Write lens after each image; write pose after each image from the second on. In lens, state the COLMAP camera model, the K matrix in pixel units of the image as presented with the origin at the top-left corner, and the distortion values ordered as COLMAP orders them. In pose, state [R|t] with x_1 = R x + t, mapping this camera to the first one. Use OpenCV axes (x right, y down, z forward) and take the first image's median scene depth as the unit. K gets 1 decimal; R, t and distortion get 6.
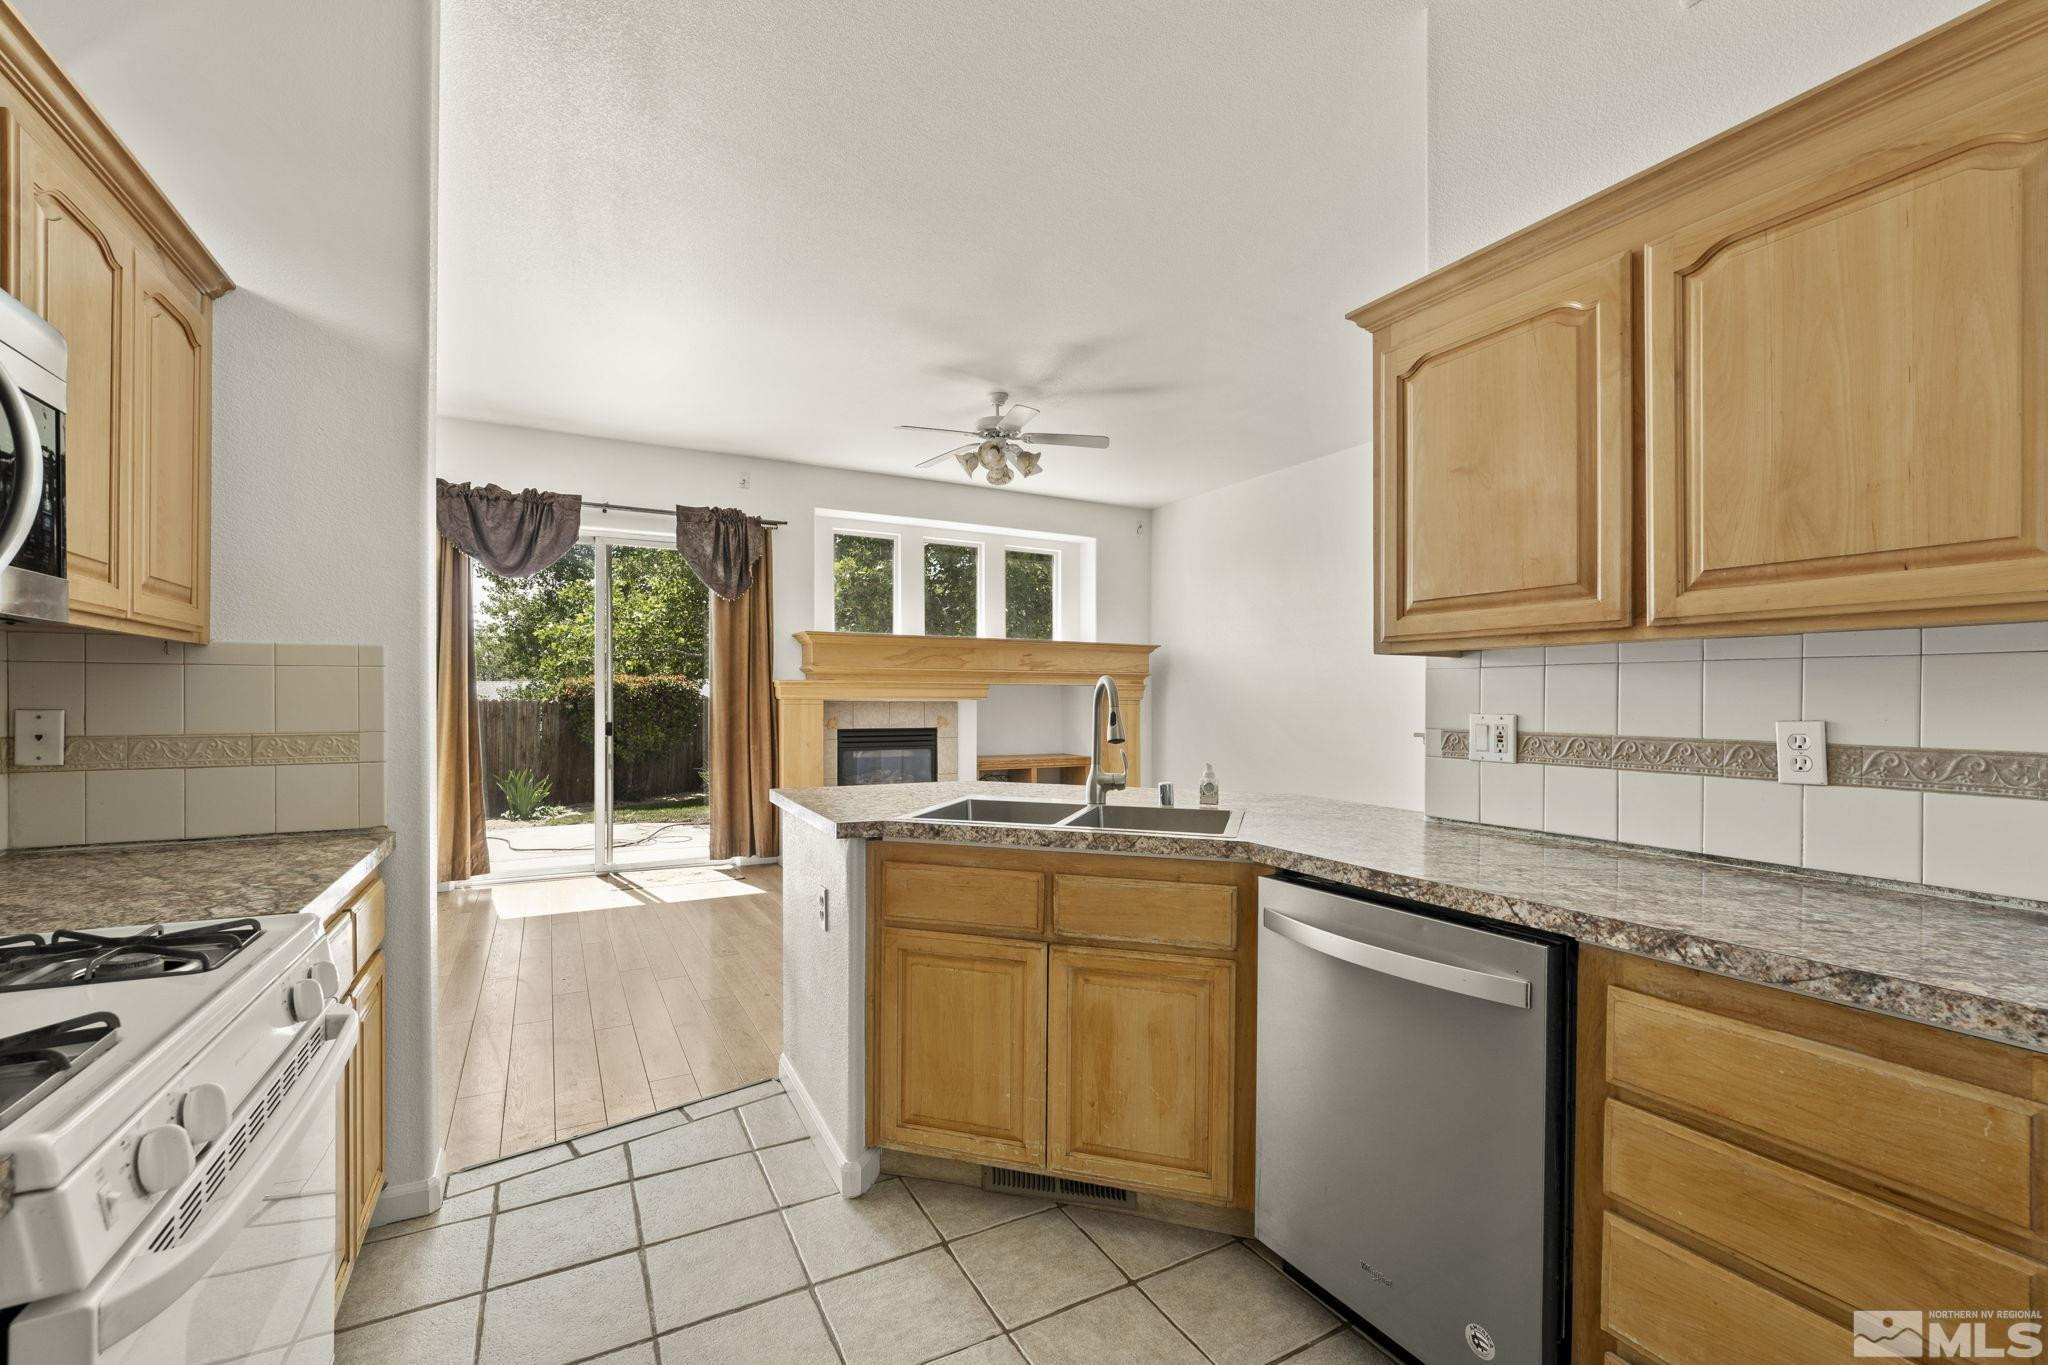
lens RADIAL K [[858.2, 0, 1020.6], [0, 858.2, 699.9], [0, 0, 1]] dist [-0.007130, 0.000917]
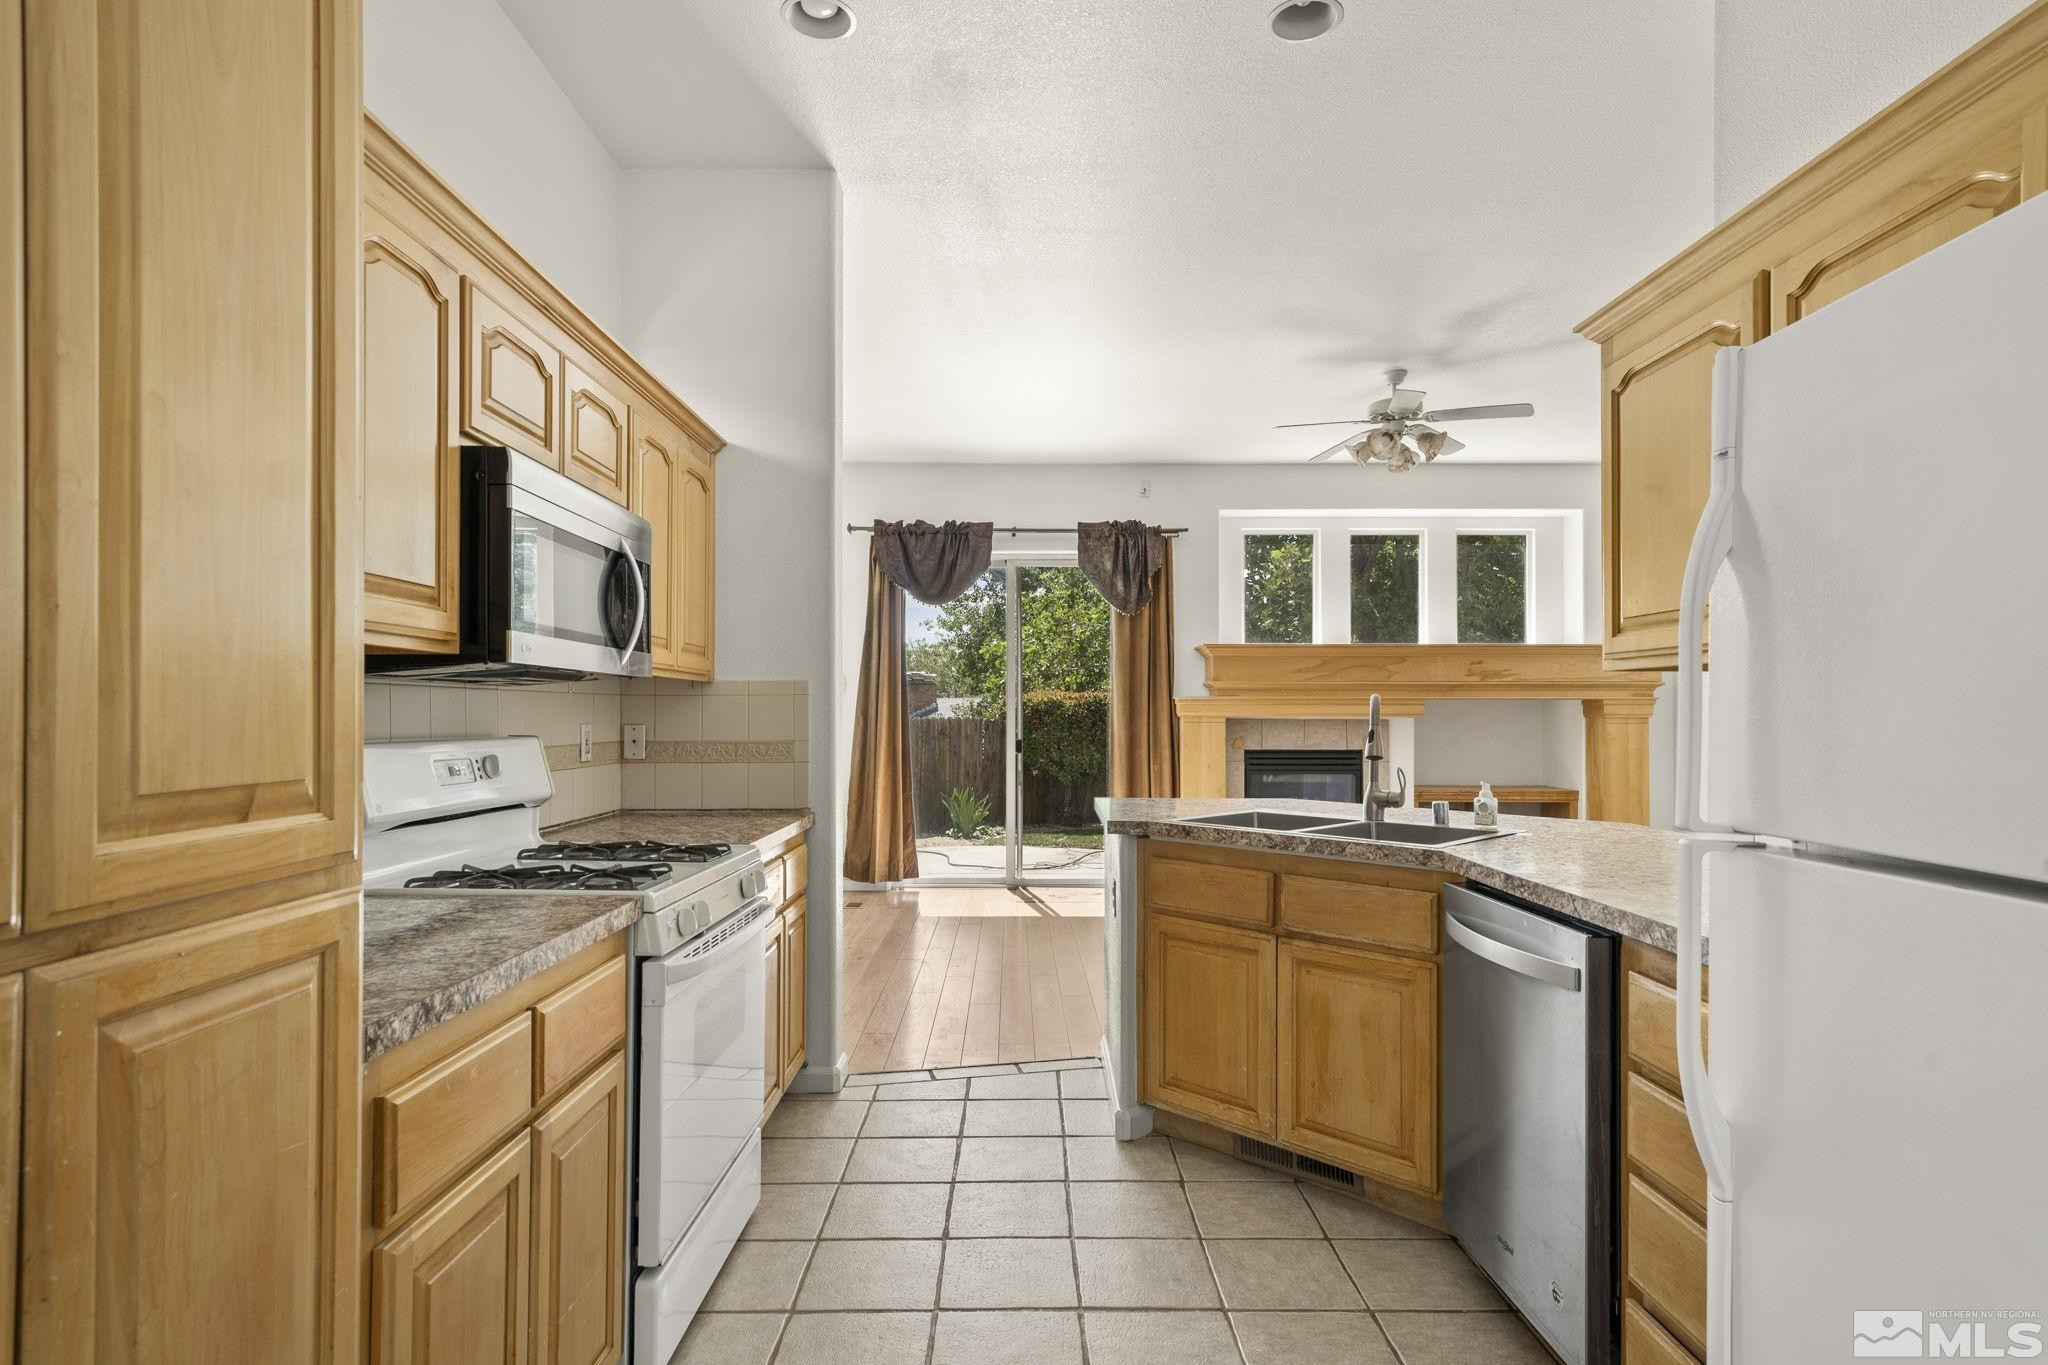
lens RADIAL K [[1078.4, 0, 1029.6], [0, 1078.4, 707.8], [0, 0, 1]] dist [0.018262, -0.000233]
pose [[0.882658, -0.004819, -0.469992, 0.151757], [0.000670, 0.999959, -0.008995, -0.000404], [0.470016, 0.007624, 0.882625, -0.146679]]
